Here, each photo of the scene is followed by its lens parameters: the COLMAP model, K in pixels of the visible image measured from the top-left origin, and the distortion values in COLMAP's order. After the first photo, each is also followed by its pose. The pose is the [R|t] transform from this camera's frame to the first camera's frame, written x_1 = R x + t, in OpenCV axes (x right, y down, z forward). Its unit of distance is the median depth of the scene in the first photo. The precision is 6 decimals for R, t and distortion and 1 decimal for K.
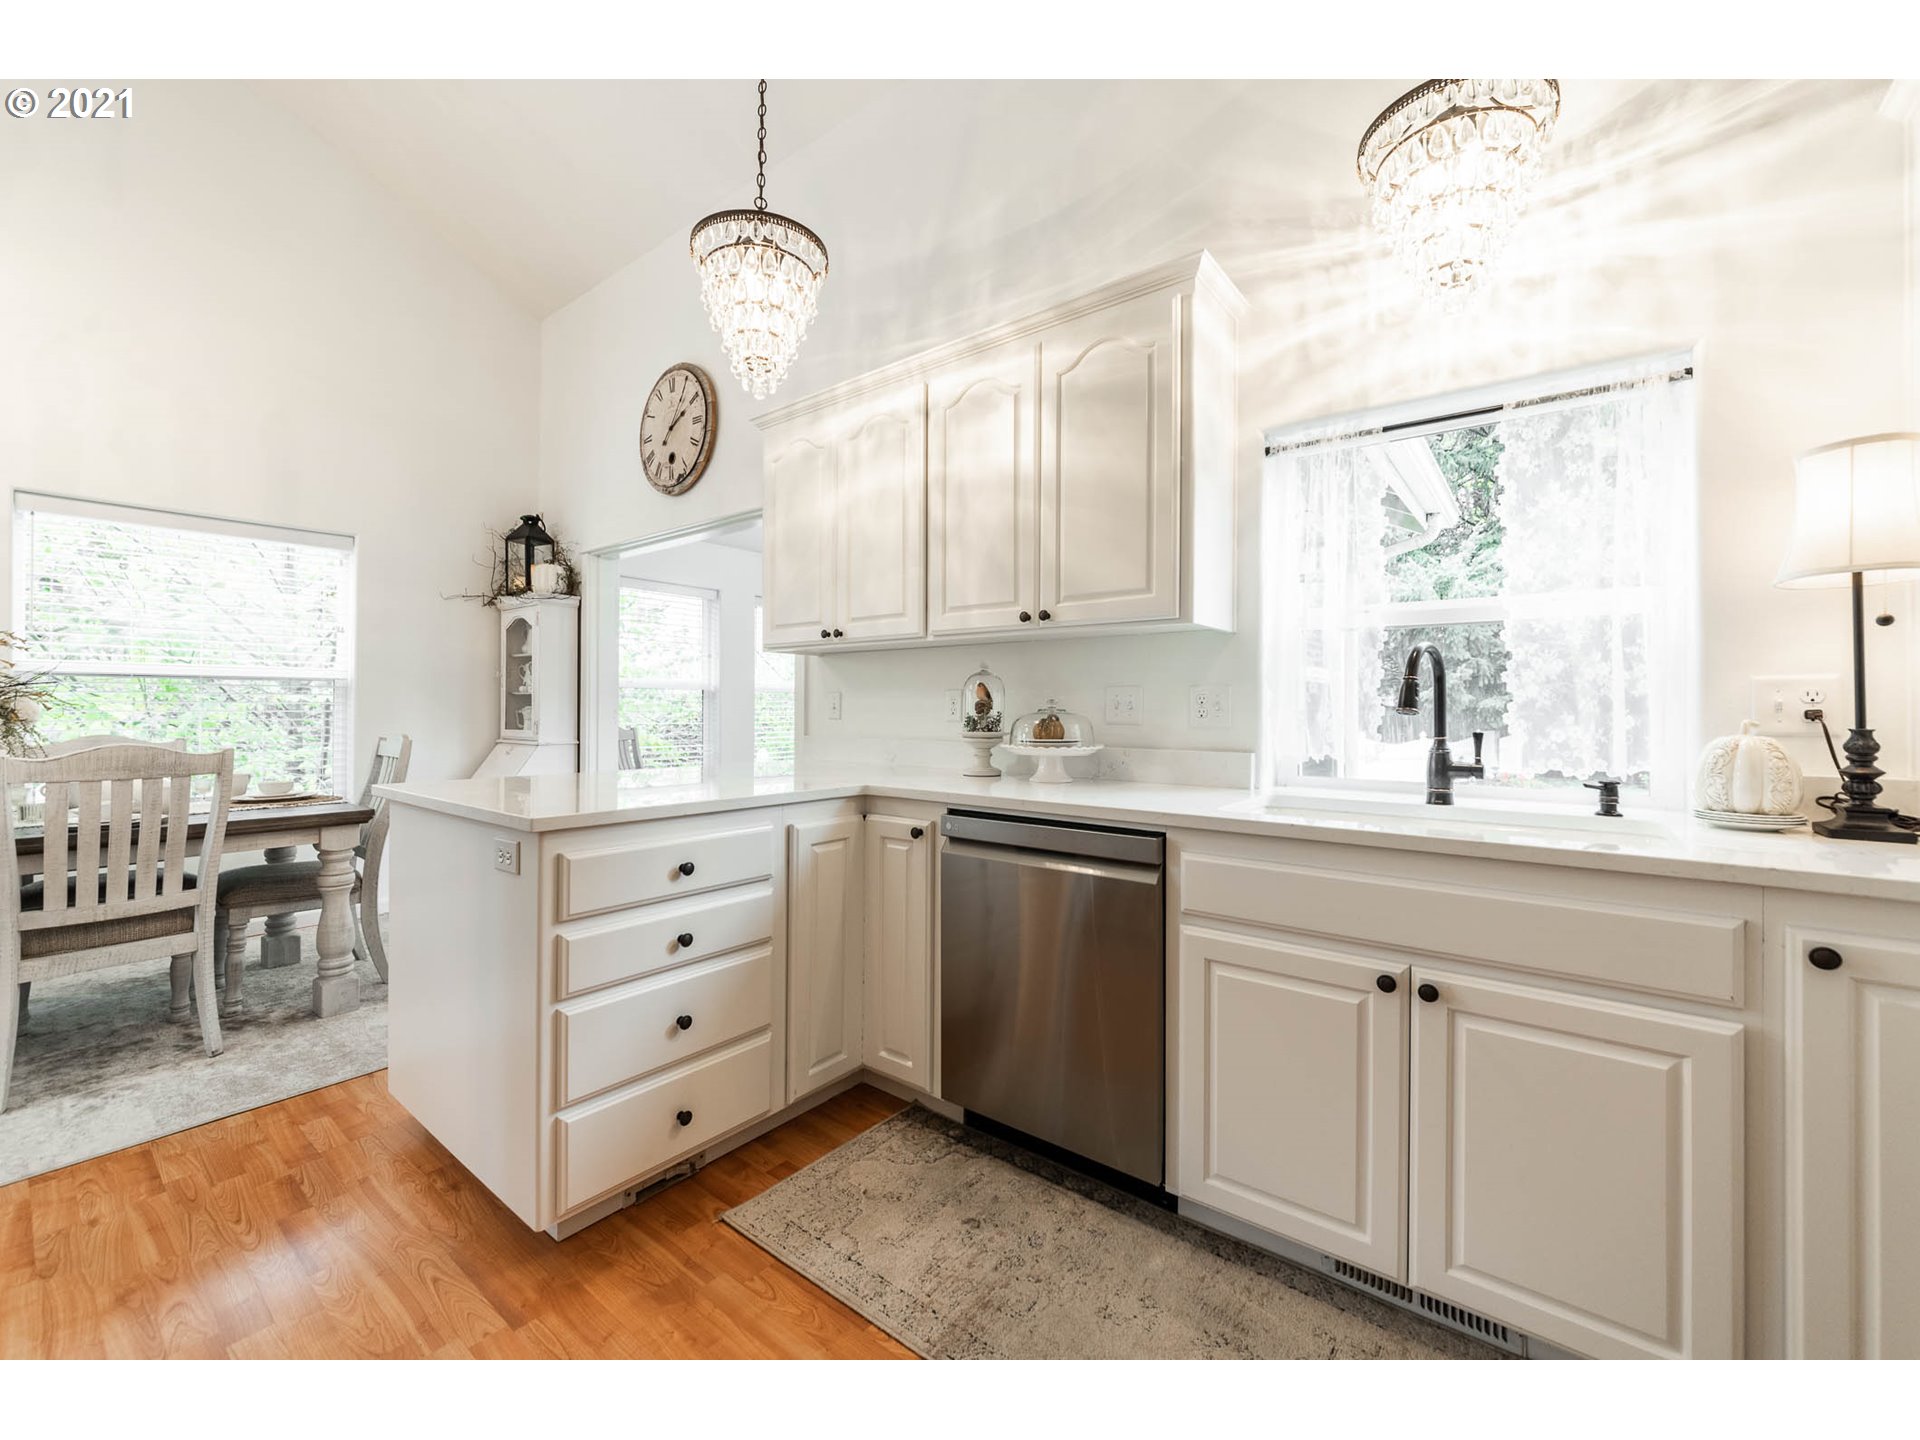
lens RADIAL K [[756.9, 0, 960.0], [0, 756.9, 720.0], [0, 0, 1]] dist [-0.001425, -0.000233]
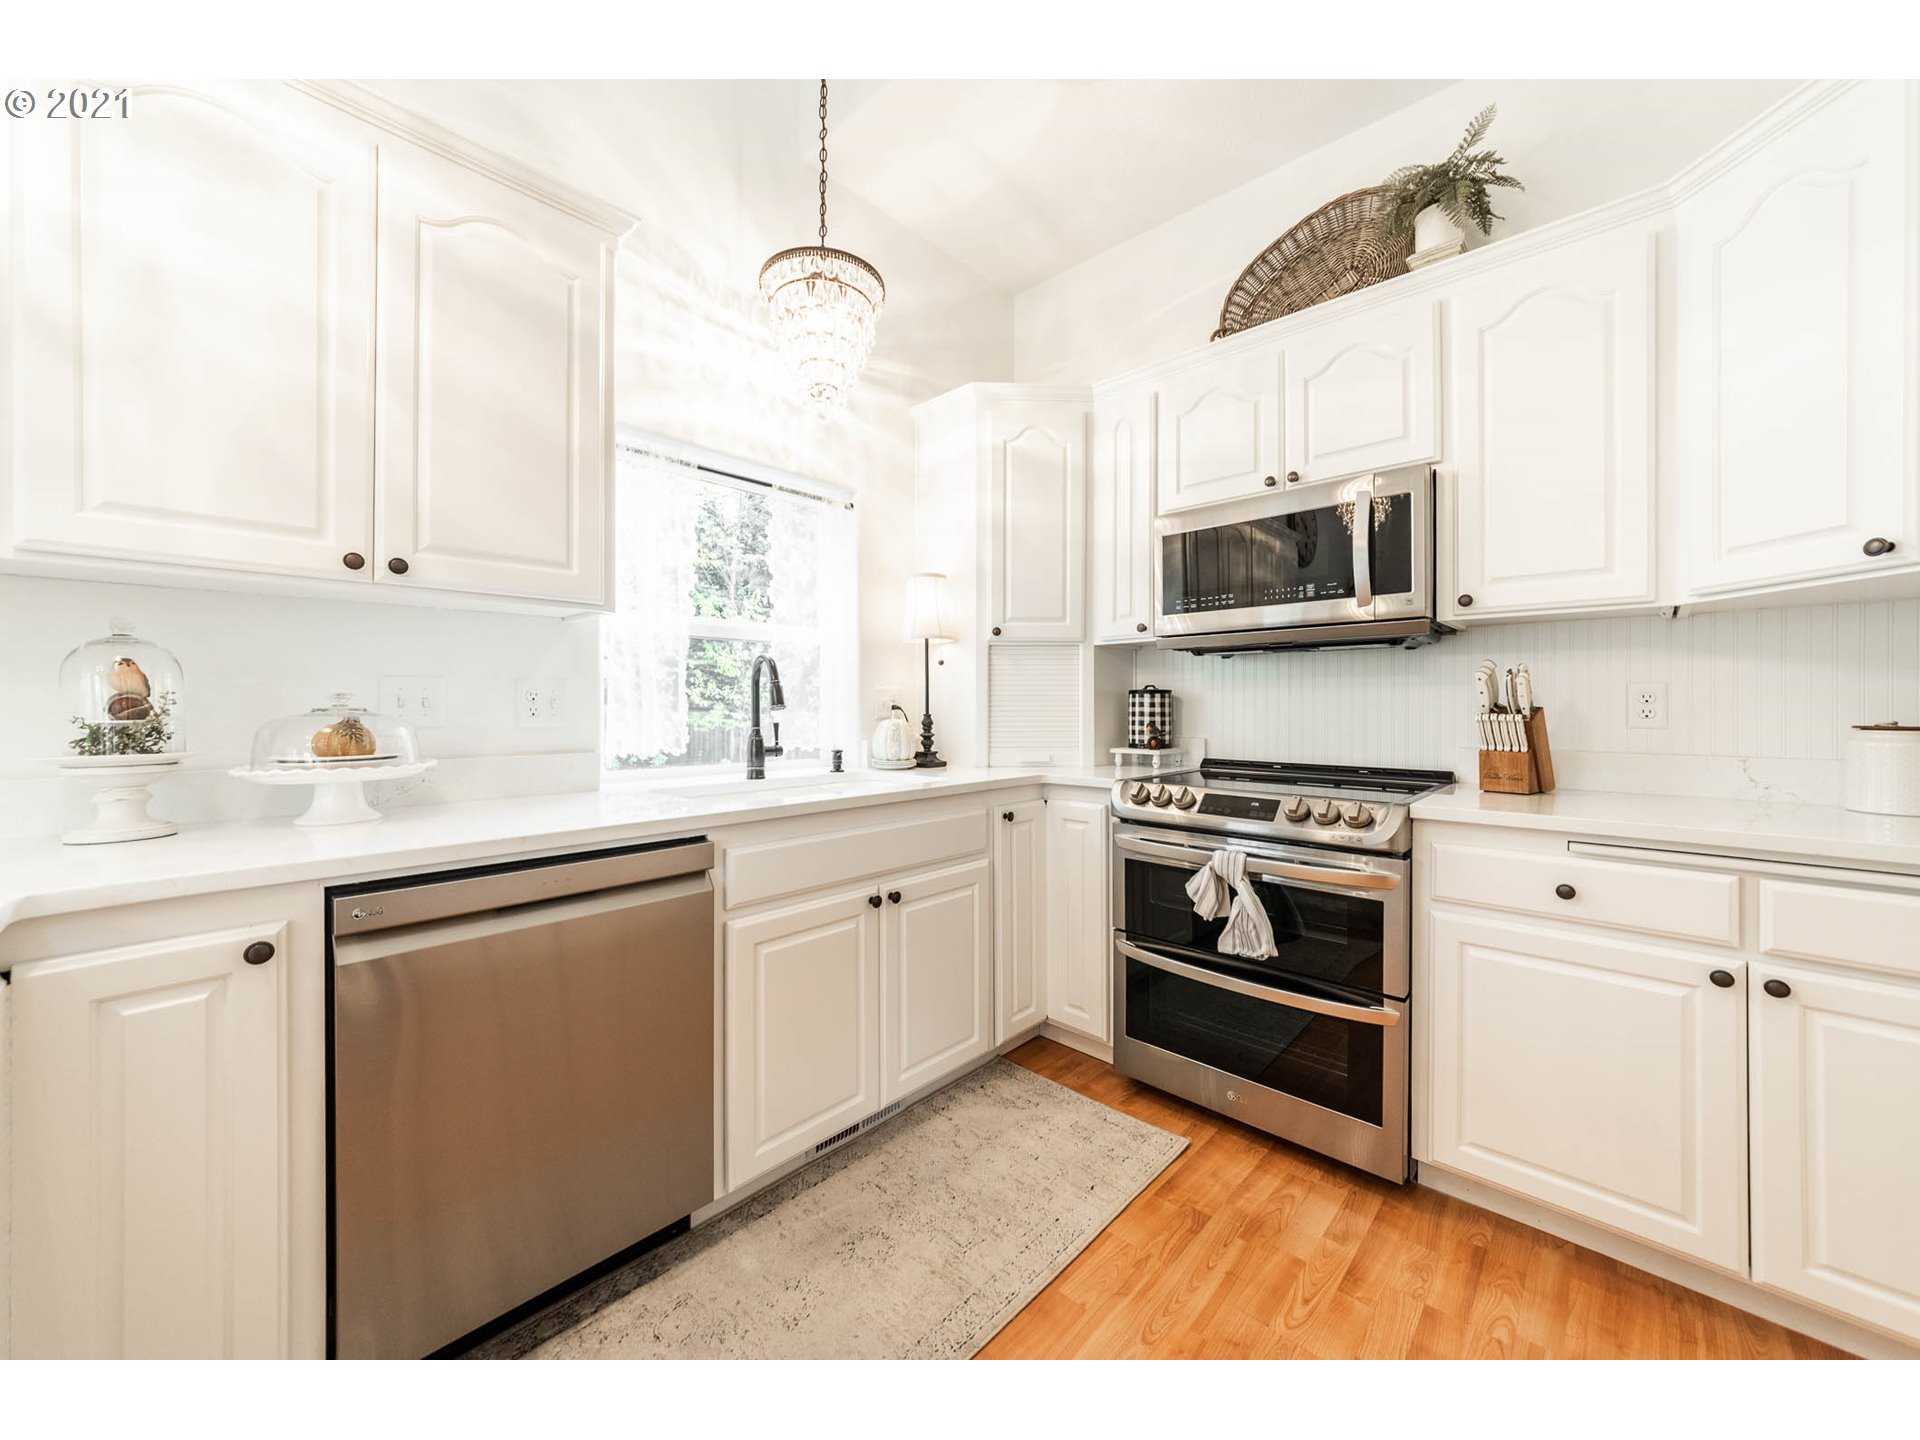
lens RADIAL K [[701.7, 0, 960.0], [0, 701.7, 720.0], [0, 0, 1]] dist [-0.000313, -0.000075]
pose [[0.117551, -0.024417, 0.992767, -0.538607], [0.018836, 0.999573, 0.022355, -0.010221], [-0.992888, 0.016072, 0.117961, 0.535834]]
